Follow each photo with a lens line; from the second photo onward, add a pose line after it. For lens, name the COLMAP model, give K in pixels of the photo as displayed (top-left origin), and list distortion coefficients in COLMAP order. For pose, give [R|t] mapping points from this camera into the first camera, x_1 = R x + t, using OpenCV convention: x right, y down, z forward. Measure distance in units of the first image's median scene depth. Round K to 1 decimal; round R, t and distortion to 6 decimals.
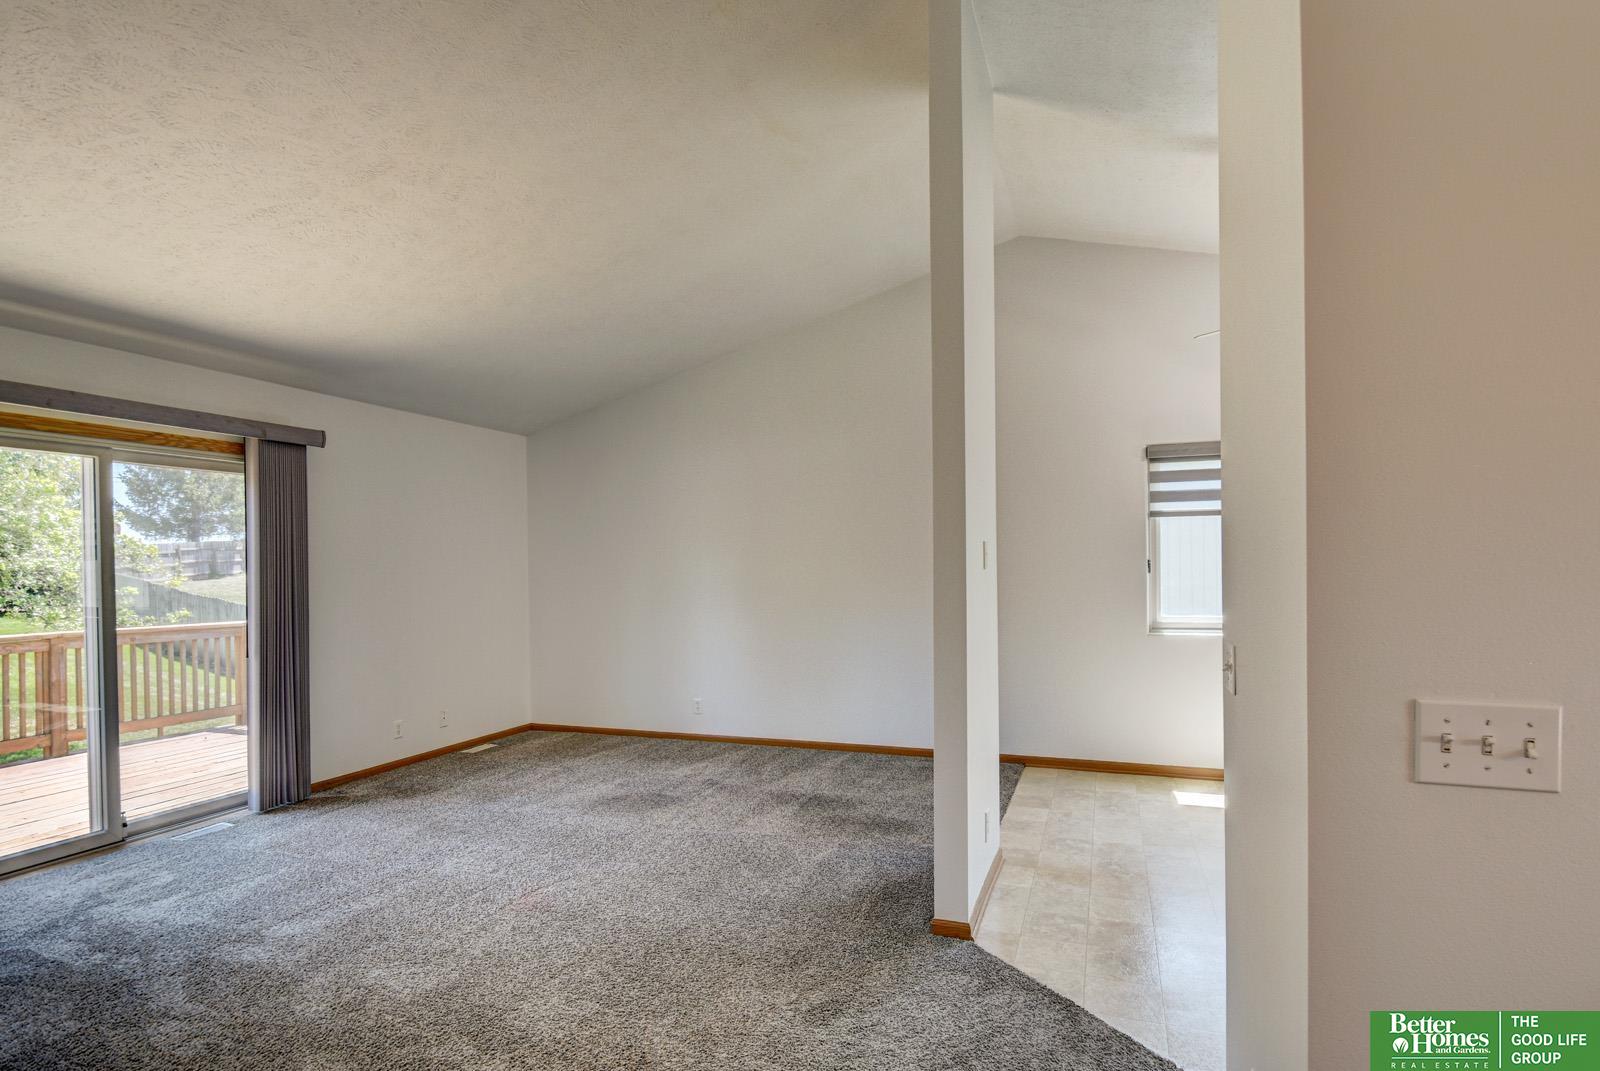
lens RADIAL K [[819.4, 0, 798.5], [0, 819.4, 566.4], [0, 0, 1]] dist [0.001137, -0.011401]
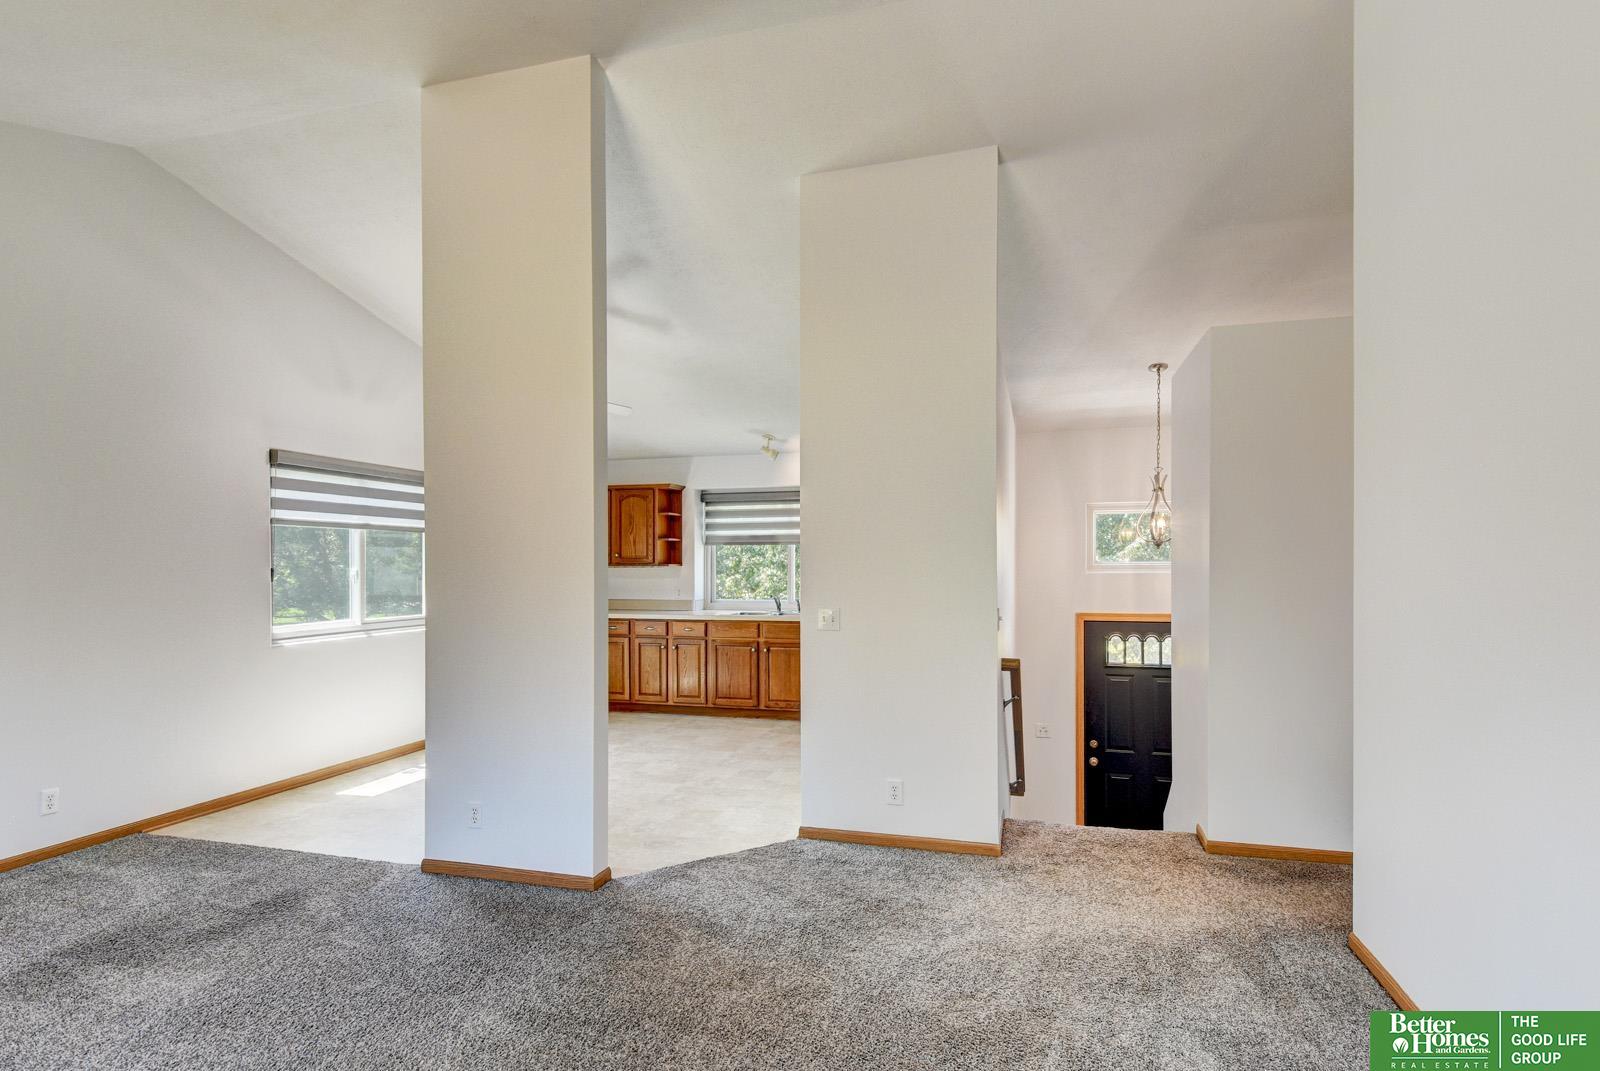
lens RADIAL K [[856.9, 0, 792.3], [0, 856.9, 567.0], [0, 0, 1]] dist [0.001915, 0.000223]
pose [[-0.070385, 0.008968, 0.997480, -0.681513], [0.008544, 0.999928, -0.008387, 0.004148], [-0.997483, 0.007932, -0.070456, 0.517681]]
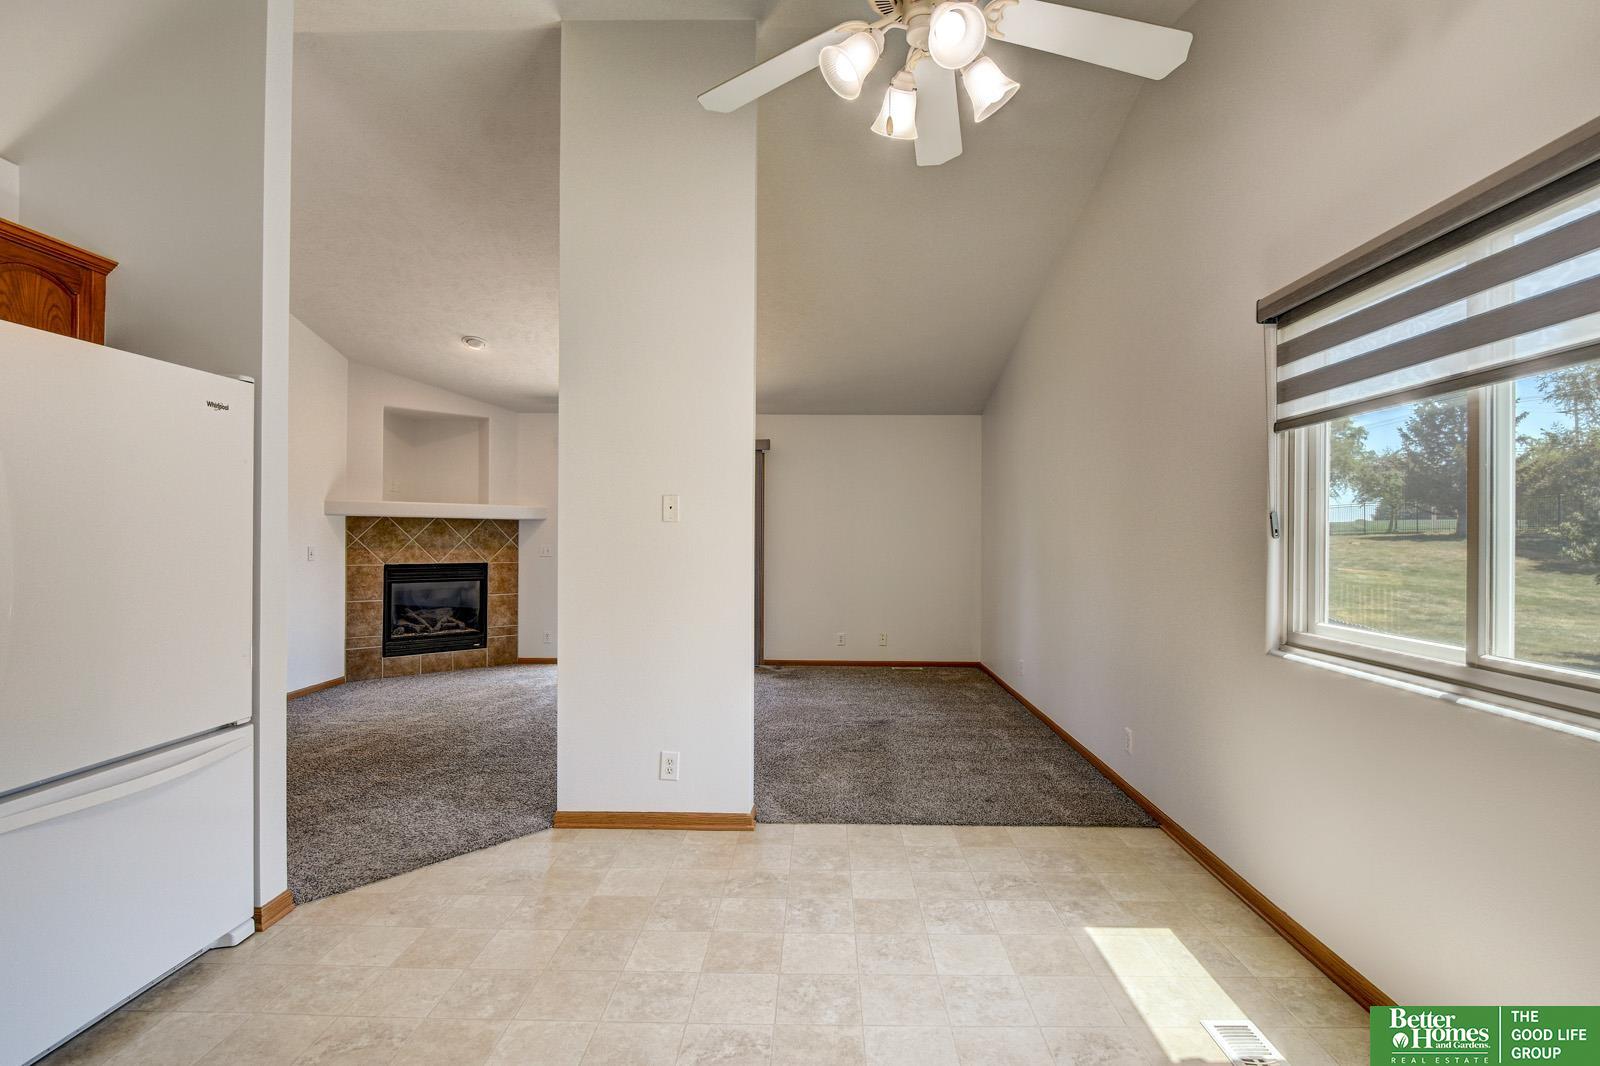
lens RADIAL K [[741.5, 0, 807.5], [0, 741.5, 534.6], [0, 0, 1]] dist [-0.000933, -0.000354]
pose [[0.340070, 0.012773, -0.940313, 0.863880], [-0.012588, 0.999880, 0.009030, 0.006948], [0.940316, 0.008766, 0.340190, 0.615412]]
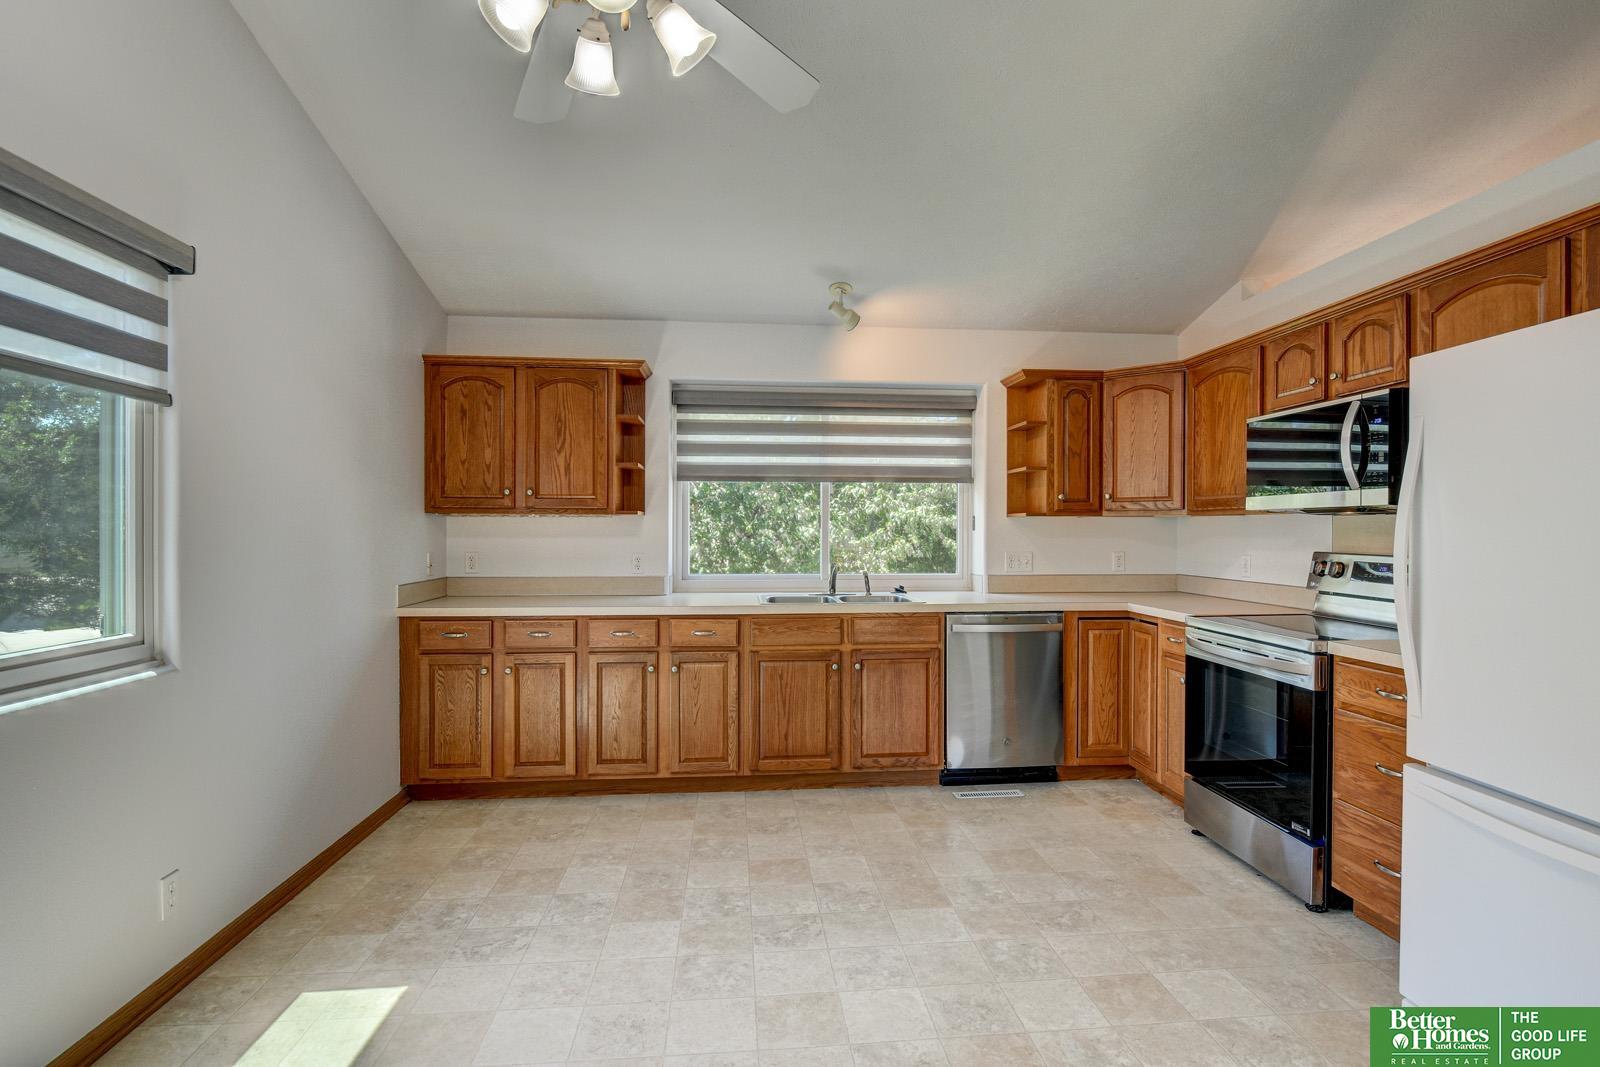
lens RADIAL K [[813.7, 0, 808.4], [0, 813.7, 540.1], [0, 0, 1]] dist [-0.000292, -0.000028]
pose [[-0.447547, -0.000061, 0.894261, 0.173287], [0.006726, 0.999971, 0.003435, 0.011654], [-0.894235, 0.007552, -0.447533, 0.869698]]
